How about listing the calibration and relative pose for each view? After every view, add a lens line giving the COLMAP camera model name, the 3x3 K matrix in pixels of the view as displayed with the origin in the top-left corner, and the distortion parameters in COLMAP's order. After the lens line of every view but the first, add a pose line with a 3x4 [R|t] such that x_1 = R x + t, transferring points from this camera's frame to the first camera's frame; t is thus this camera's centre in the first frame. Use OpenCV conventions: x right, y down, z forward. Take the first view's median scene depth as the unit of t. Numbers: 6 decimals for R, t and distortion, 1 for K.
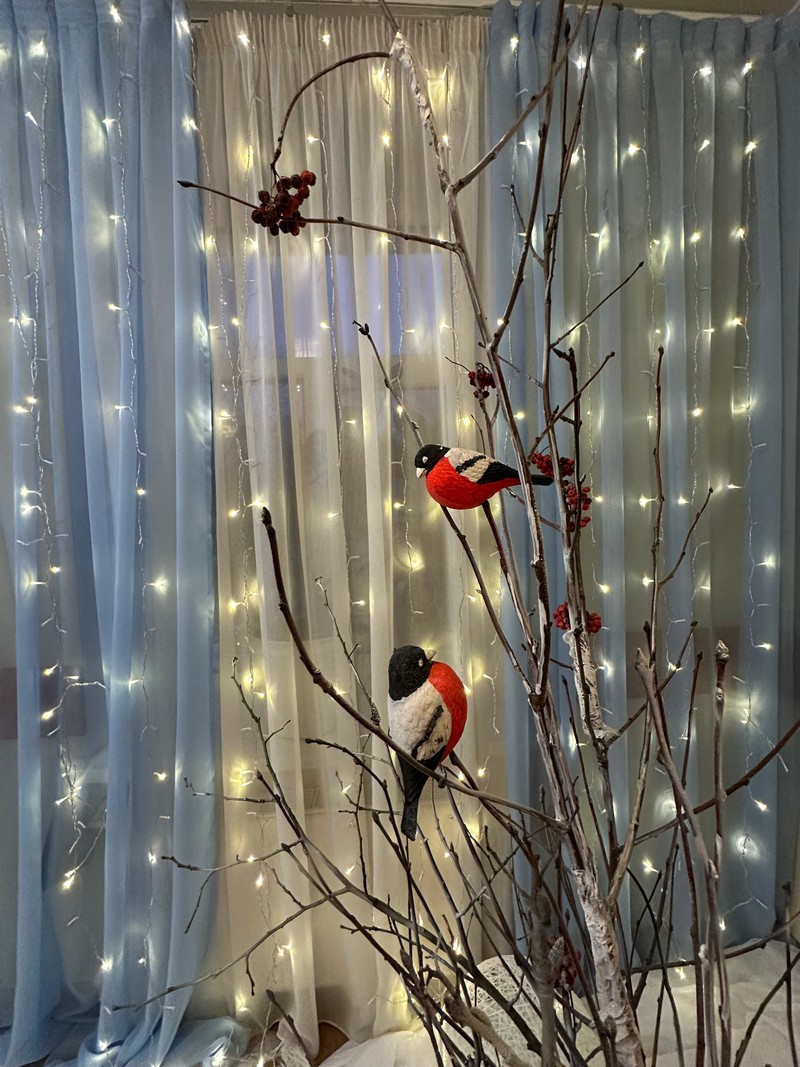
lens RADIAL K [[426.2, 0, 403.4], [0, 426.2, 532.6], [0, 0, 1]] dist [-0.005209, 0.001440]
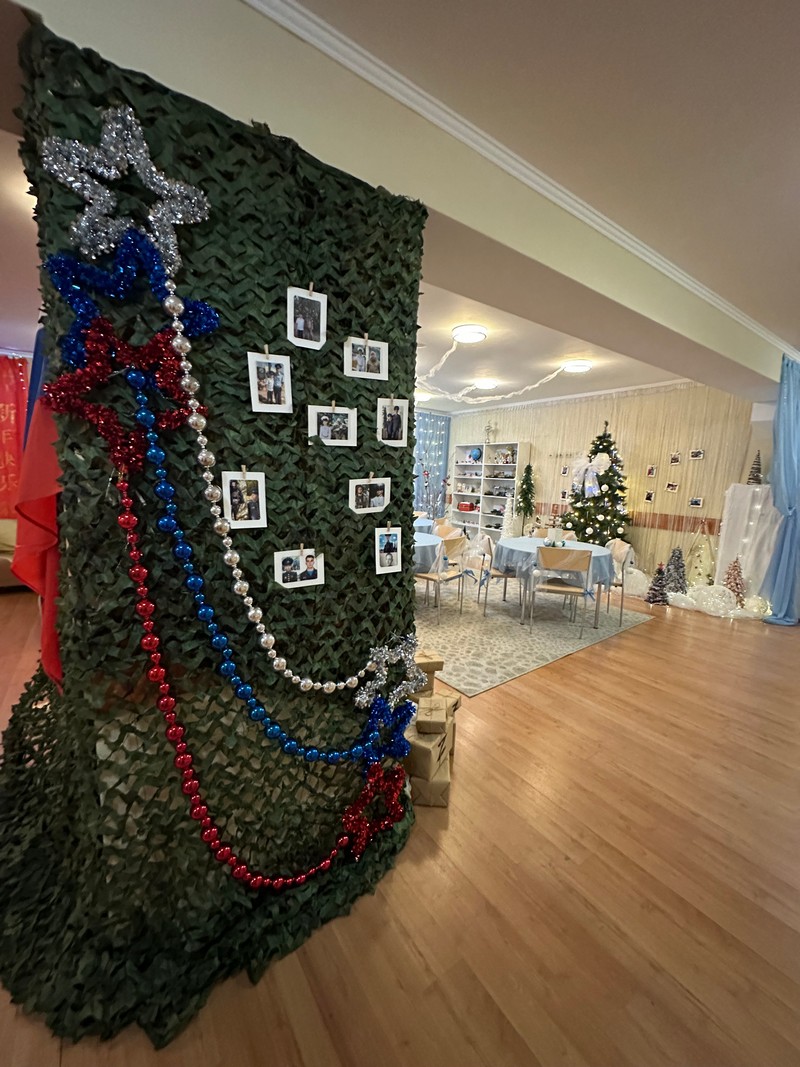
lens RADIAL K [[426.2, 0, 399.2], [0, 426.2, 533.1], [0, 0, 1]] dist [-0.005209, 0.001440]
pose [[0.847395, -0.002885, 0.530955, -4.449438], [-0.048943, 0.995303, 0.083521, 0.397895], [-0.528703, -0.096761, 0.843274, -5.919982]]
